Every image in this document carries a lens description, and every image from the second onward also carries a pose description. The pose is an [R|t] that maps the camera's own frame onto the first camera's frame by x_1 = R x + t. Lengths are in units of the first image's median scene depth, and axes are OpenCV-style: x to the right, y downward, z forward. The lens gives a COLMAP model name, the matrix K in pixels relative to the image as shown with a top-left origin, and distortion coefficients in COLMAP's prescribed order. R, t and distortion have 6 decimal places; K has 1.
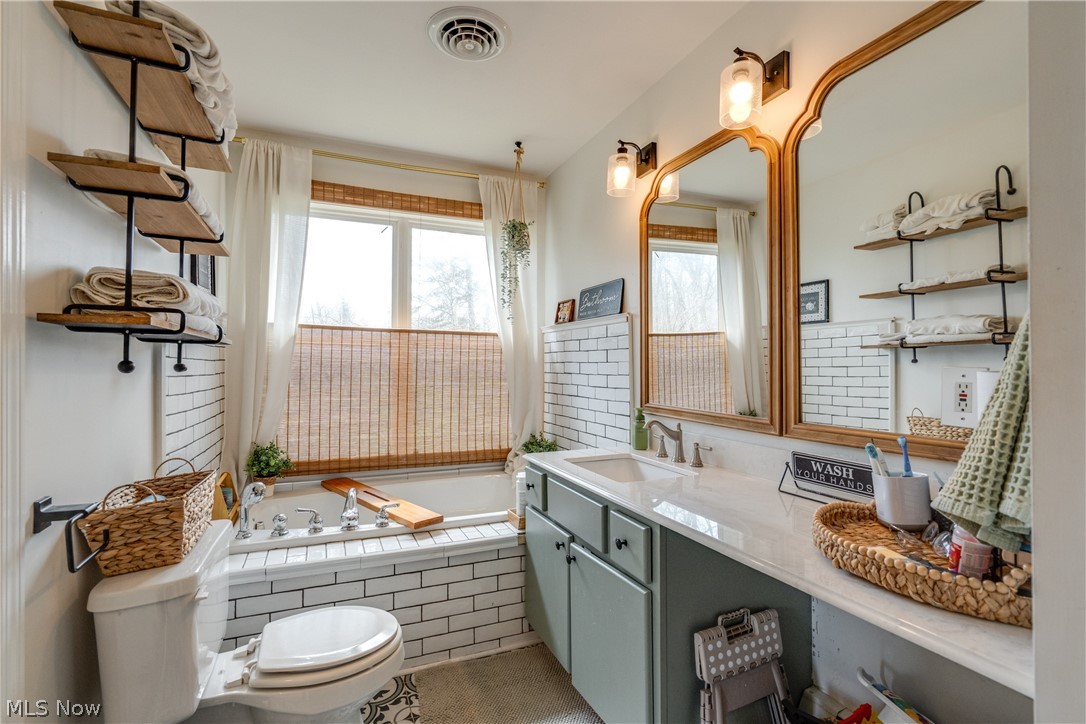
lens RADIAL K [[493.9, 0, 539.7], [0, 493.9, 356.2], [0, 0, 1]] dist [-0.008607, 0.001406]
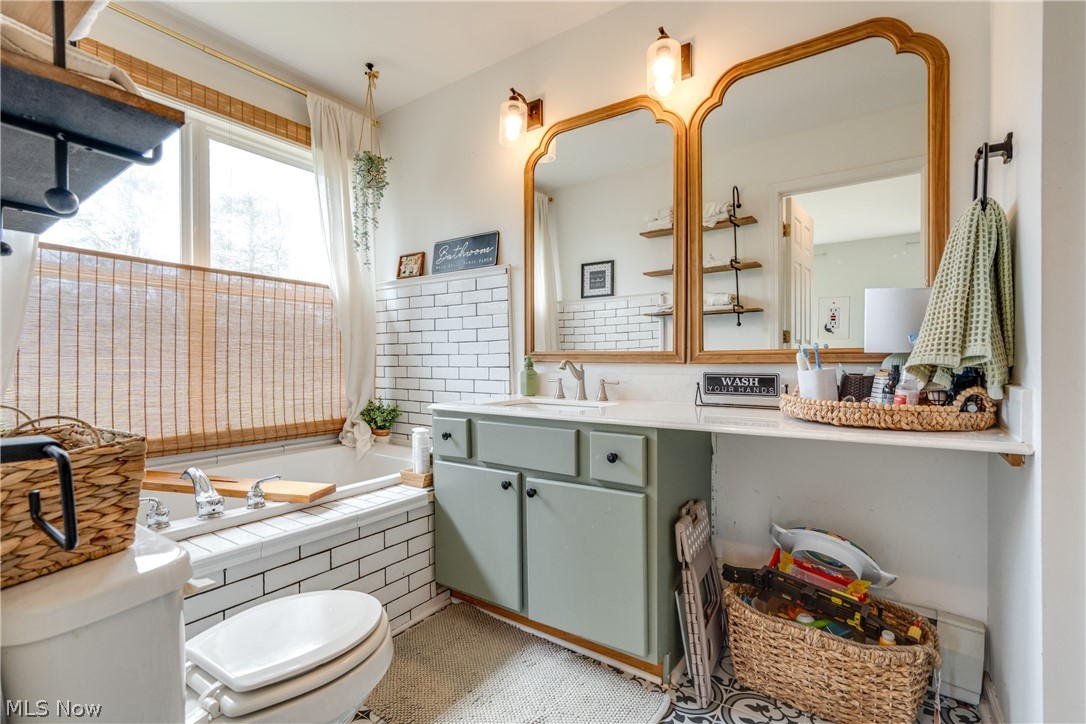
lens RADIAL K [[493.9, 0, 539.7], [0, 493.9, 357.2], [0, 0, 1]] dist [-0.008607, 0.001406]
pose [[0.848992, -0.006531, 0.528366, -0.318588], [-0.003301, 0.999839, 0.017663, 0.088364], [-0.528396, -0.016740, 0.848833, 0.113063]]
